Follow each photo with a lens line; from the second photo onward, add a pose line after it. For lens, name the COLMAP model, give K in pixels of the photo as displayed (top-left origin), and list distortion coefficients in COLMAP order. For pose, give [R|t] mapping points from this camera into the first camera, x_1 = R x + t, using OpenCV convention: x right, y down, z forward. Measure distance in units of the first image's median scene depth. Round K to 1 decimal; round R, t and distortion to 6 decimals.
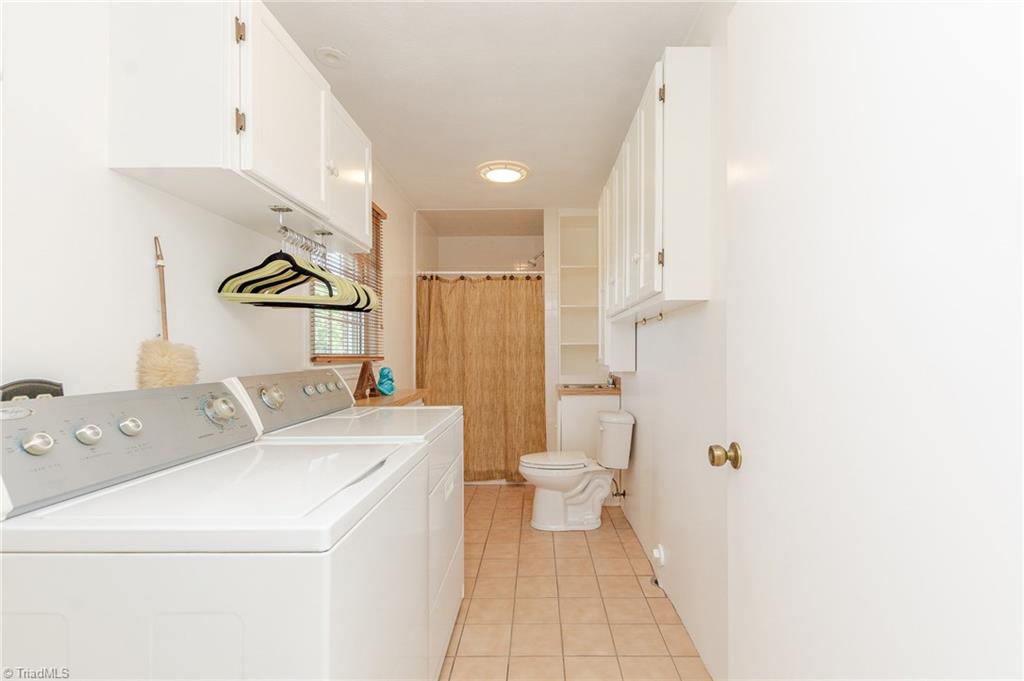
lens RADIAL K [[441.5, 0, 512.9], [0, 441.5, 357.7], [0, 0, 1]] dist [0.000495, 0.000123]
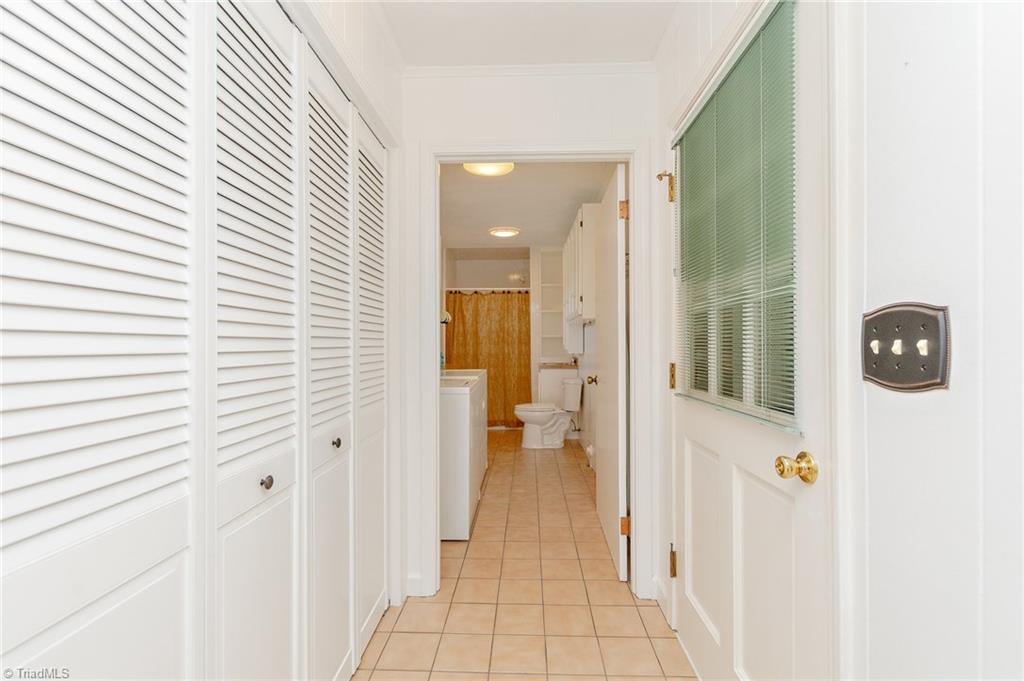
lens RADIAL K [[437.0, 0, 512.0], [0, 437.0, 340.5], [0, 0, 1]] dist [0.000153, -0.000013]
pose [[0.999792, 0.000408, 0.020415, -0.022331], [-0.000121, 0.999901, -0.014057, 0.004912], [-0.020418, 0.014051, 0.999693, -0.510677]]
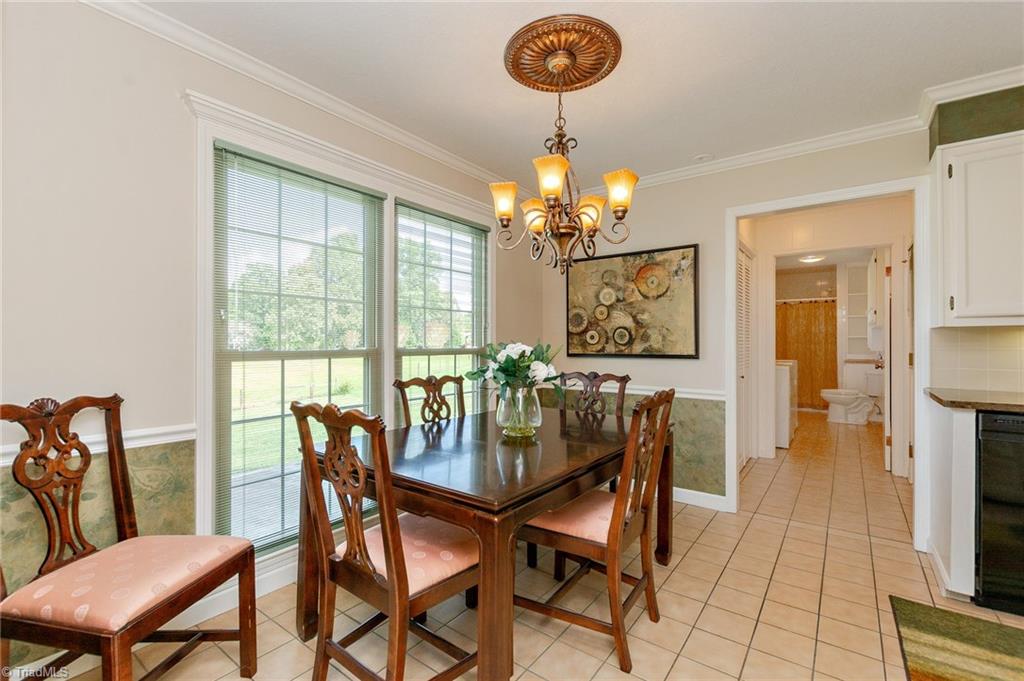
lens RADIAL K [[453.5, 0, 512.0], [0, 453.5, 340.5], [0, 0, 1]] dist [0.000362, -0.000071]
pose [[0.837121, 0.002579, -0.547011, -0.028810], [-0.007967, 0.999940, -0.007479, 0.009605], [0.546959, 0.010619, 0.837092, -1.396662]]
